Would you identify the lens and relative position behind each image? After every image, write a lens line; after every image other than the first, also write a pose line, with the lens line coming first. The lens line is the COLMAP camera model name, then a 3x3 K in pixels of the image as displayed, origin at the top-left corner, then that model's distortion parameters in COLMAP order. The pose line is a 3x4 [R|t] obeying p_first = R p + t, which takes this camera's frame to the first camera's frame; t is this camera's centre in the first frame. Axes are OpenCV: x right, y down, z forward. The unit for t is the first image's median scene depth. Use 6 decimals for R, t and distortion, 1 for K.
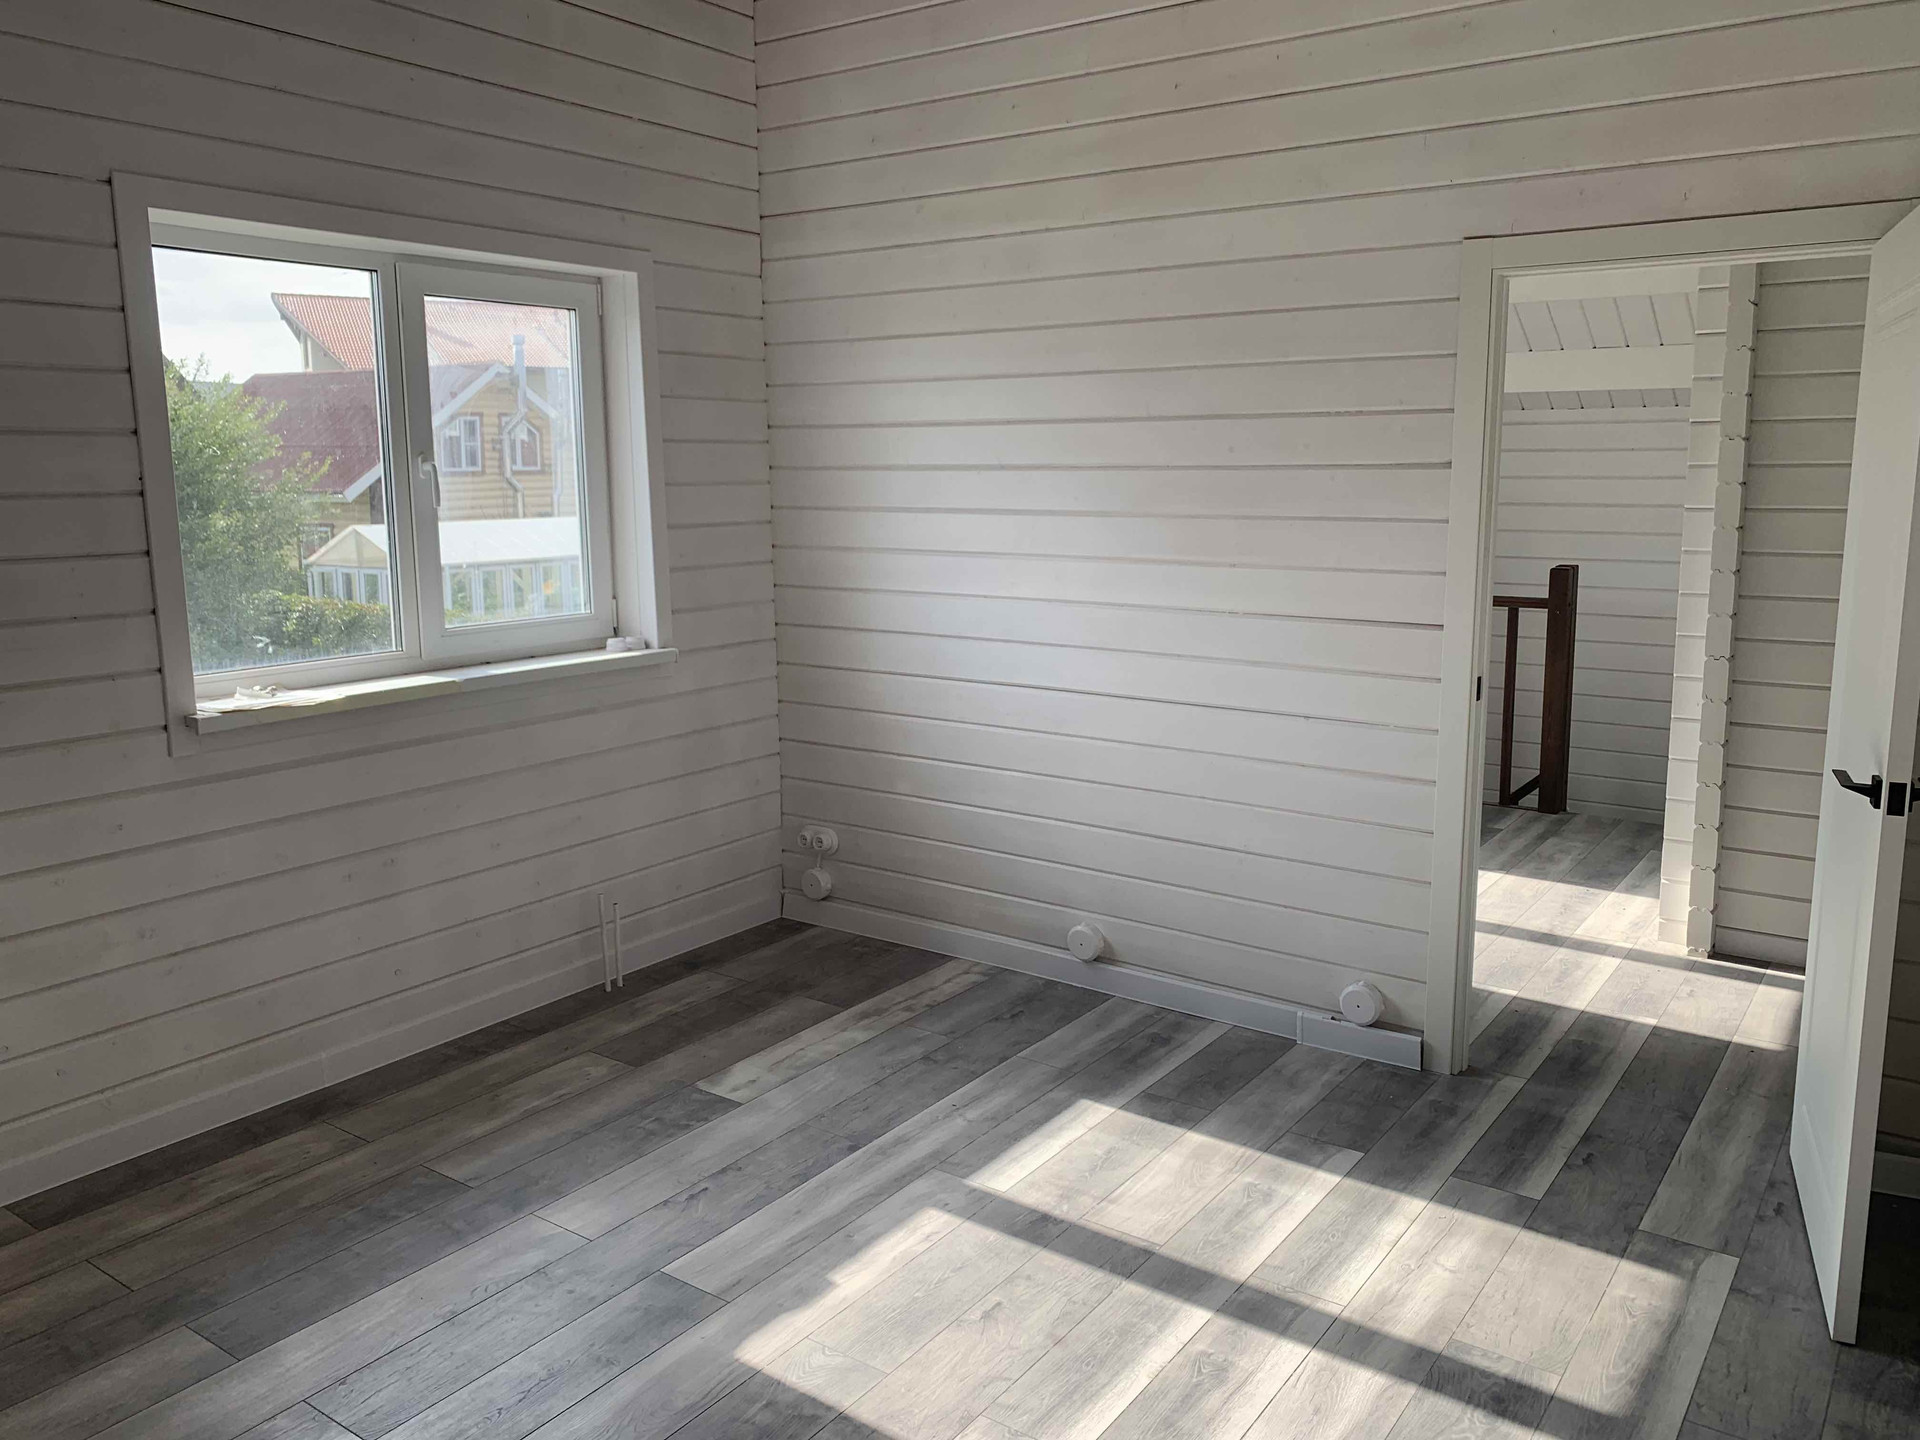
lens RADIAL K [[1495.3, 0, 971.7], [0, 1495.3, 713.7], [0, 0, 1]] dist [0.036592, -0.004456]
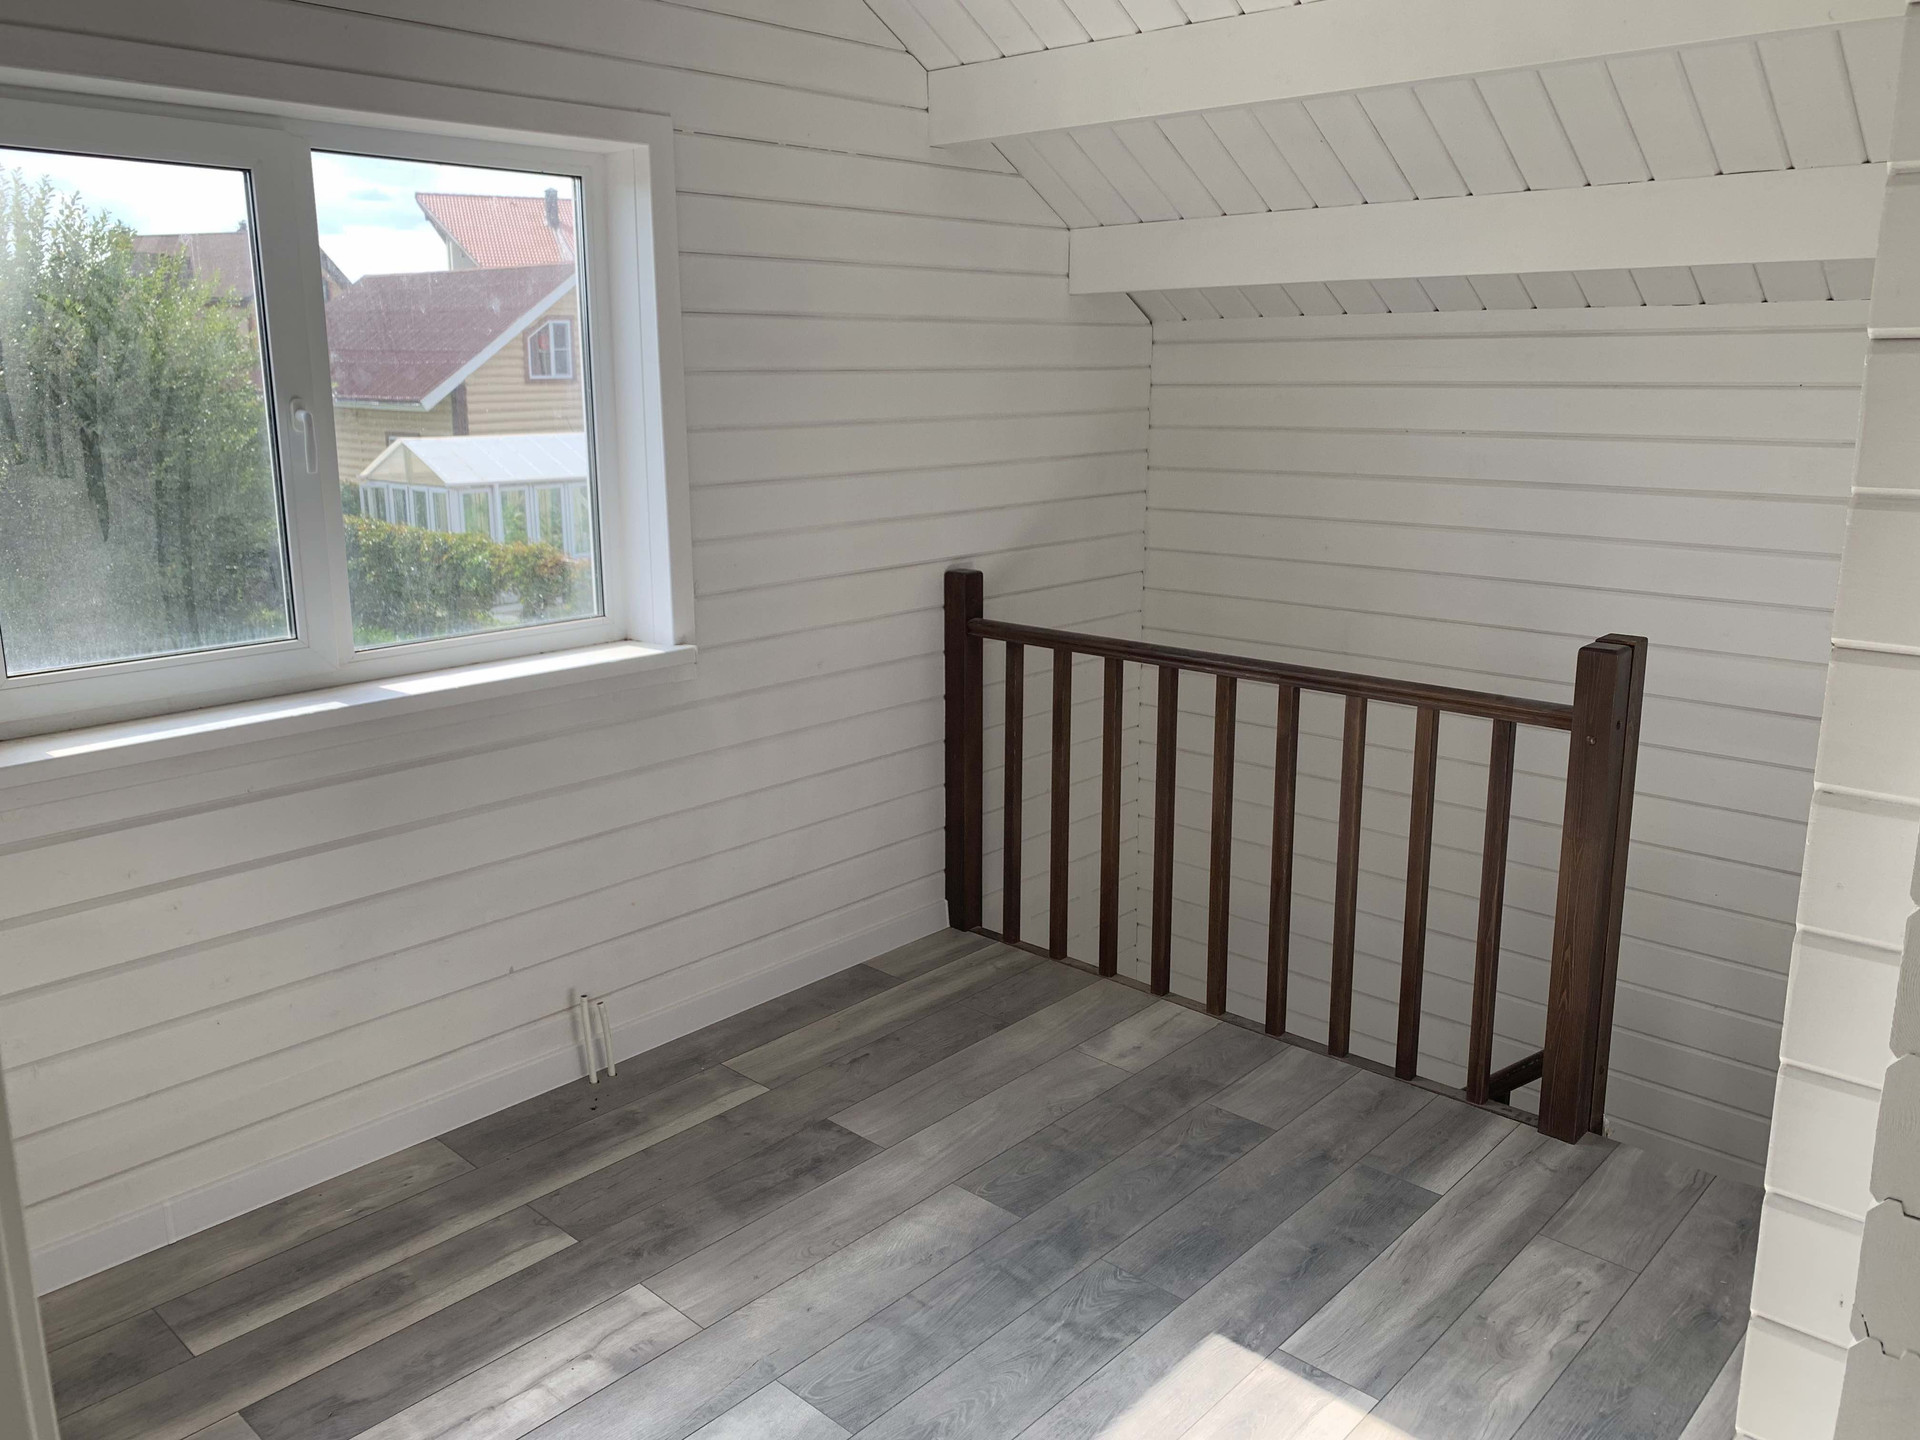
lens RADIAL K [[1495.3, 0, 948.7], [0, 1495.3, 720.3], [0, 0, 1]] dist [0.036592, -0.004456]
pose [[0.991382, 0.030799, -0.127329, 0.219622], [-0.022210, 0.997416, 0.068330, -0.089921], [0.129105, -0.064913, 0.989504, 0.443199]]
